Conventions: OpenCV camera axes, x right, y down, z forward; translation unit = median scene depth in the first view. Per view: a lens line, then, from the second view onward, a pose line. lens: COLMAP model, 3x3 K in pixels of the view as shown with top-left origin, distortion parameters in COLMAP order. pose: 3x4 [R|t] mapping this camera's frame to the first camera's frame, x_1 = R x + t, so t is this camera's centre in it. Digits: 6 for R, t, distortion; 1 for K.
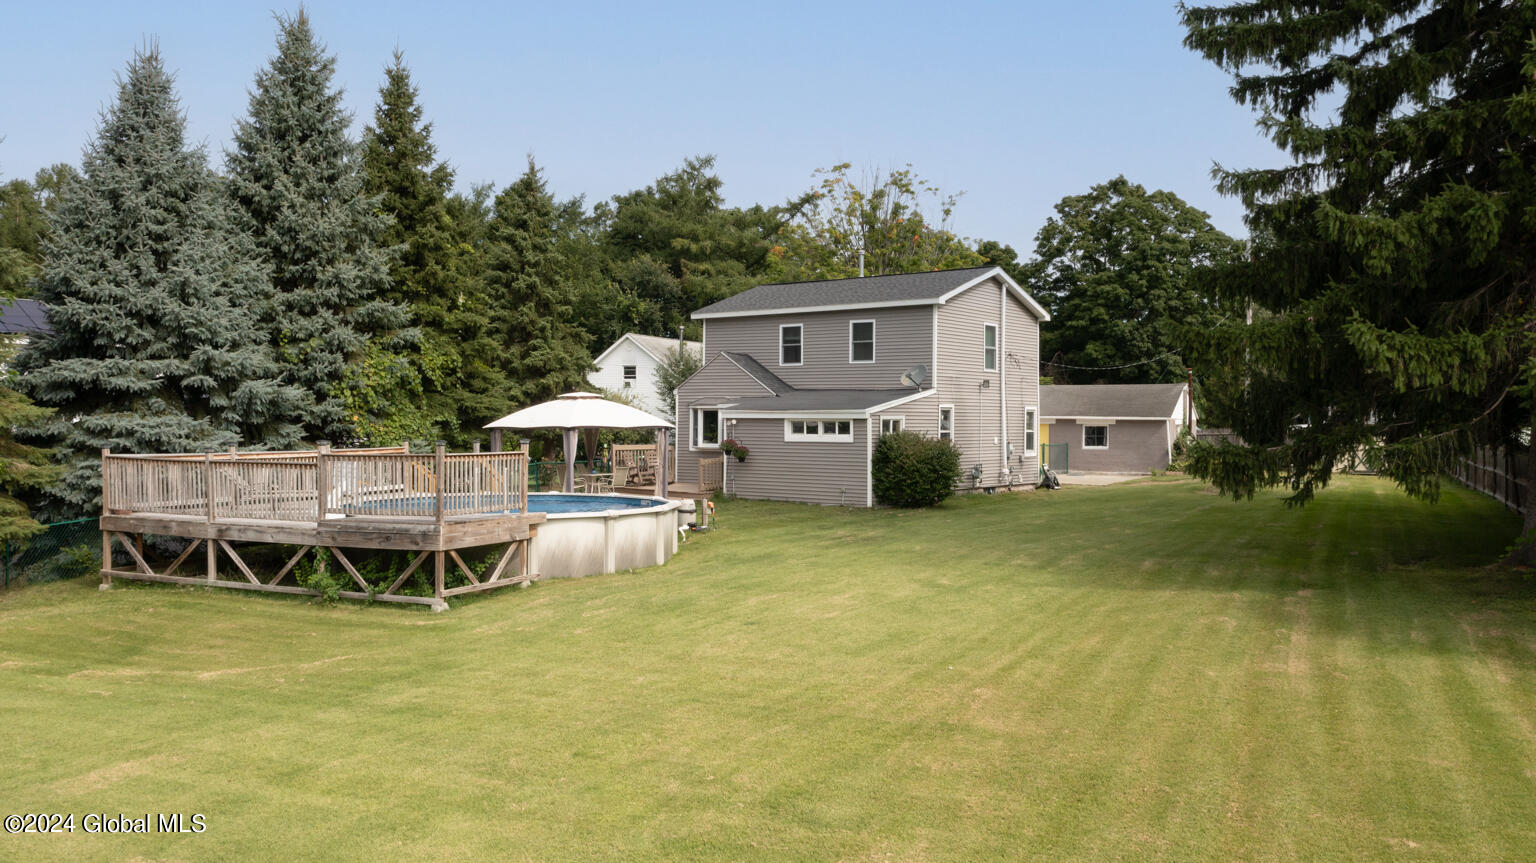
lens RADIAL K [[1218.6, 0, 754.5], [0, 1218.6, 433.8], [0, 0, 1]] dist [-0.006794, -0.004399]
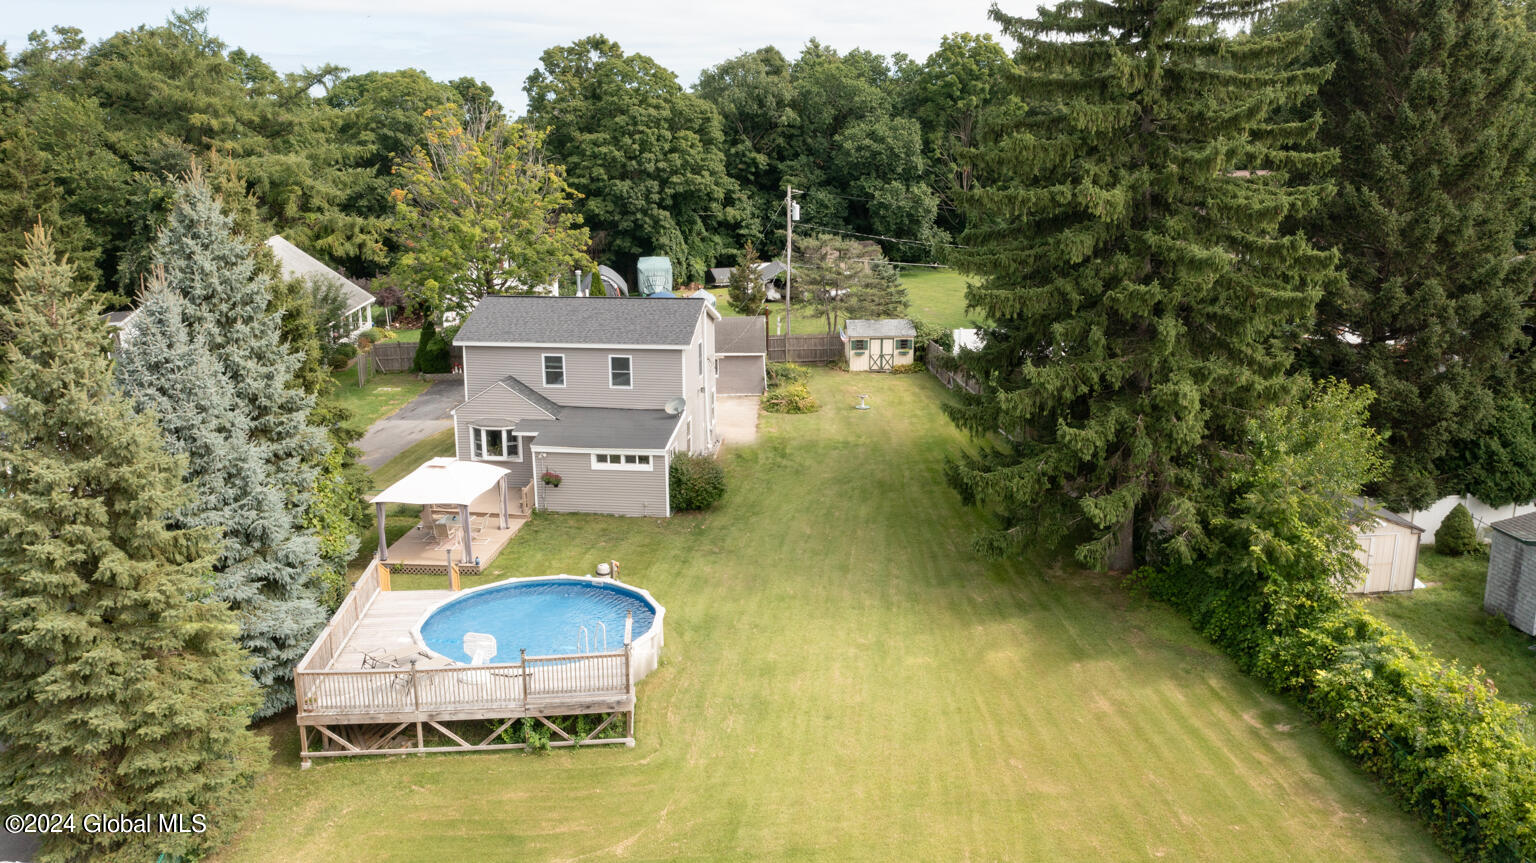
lens RADIAL K [[1218.6, 0, 754.5], [0, 1218.6, 433.8], [0, 0, 1]] dist [-0.006794, -0.004399]
pose [[0.865975, -0.129611, 0.482999, -0.391284], [0.016964, 0.972888, 0.230655, -0.286598], [-0.499799, -0.191547, 0.844695, -0.156129]]
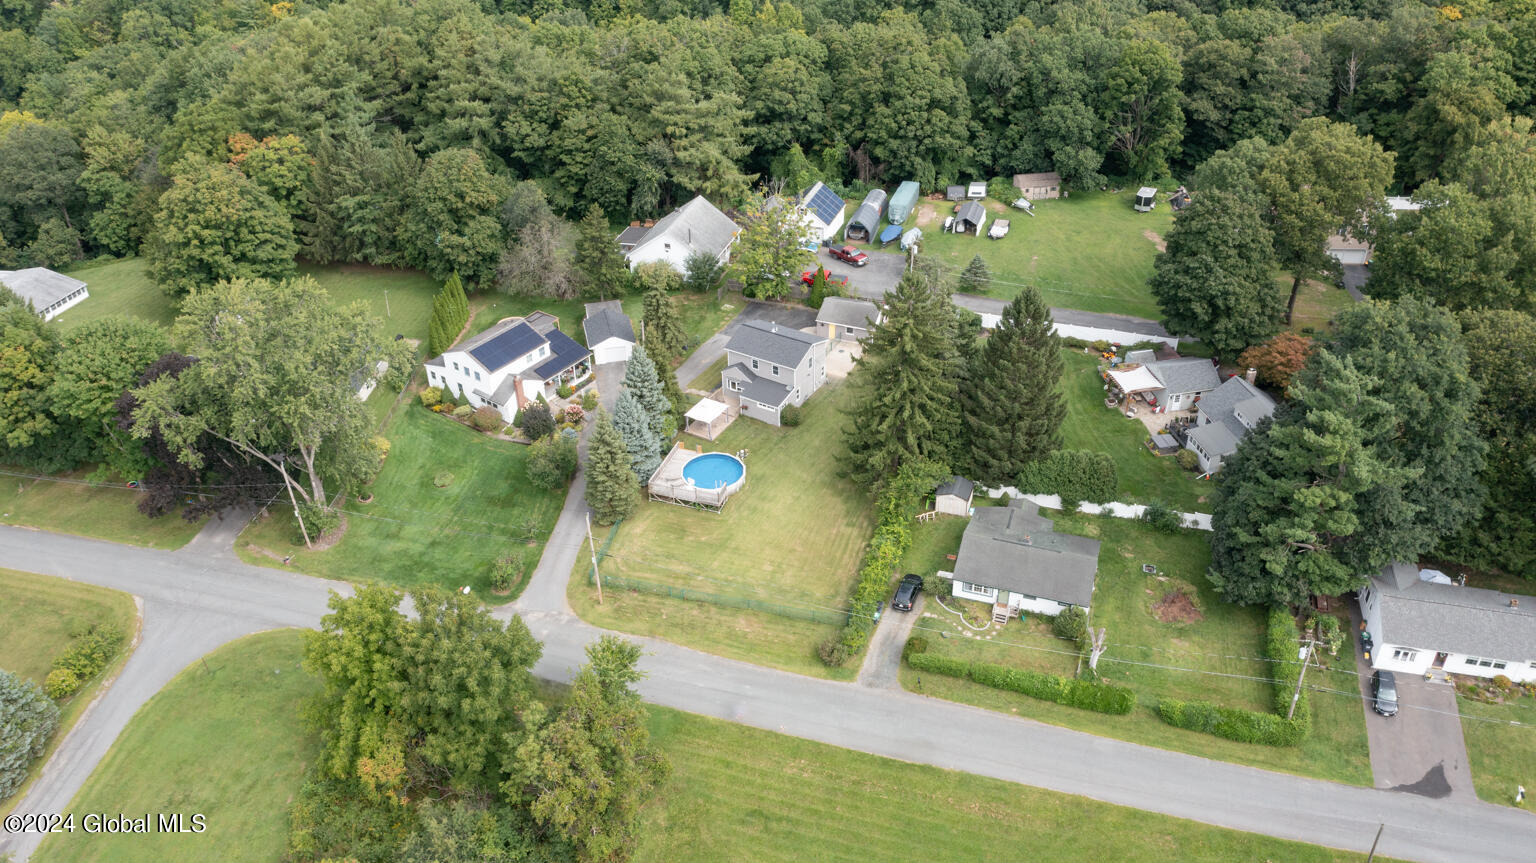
lens RADIAL K [[1218.6, 0, 754.5], [0, 1218.6, 433.8], [0, 0, 1]] dist [-0.006794, -0.004399]
pose [[0.993968, -0.080543, 0.074440, -0.248325], [0.026621, 0.835614, 0.548672, -1.821587], [-0.106395, -0.543380, 0.832717, -2.036058]]
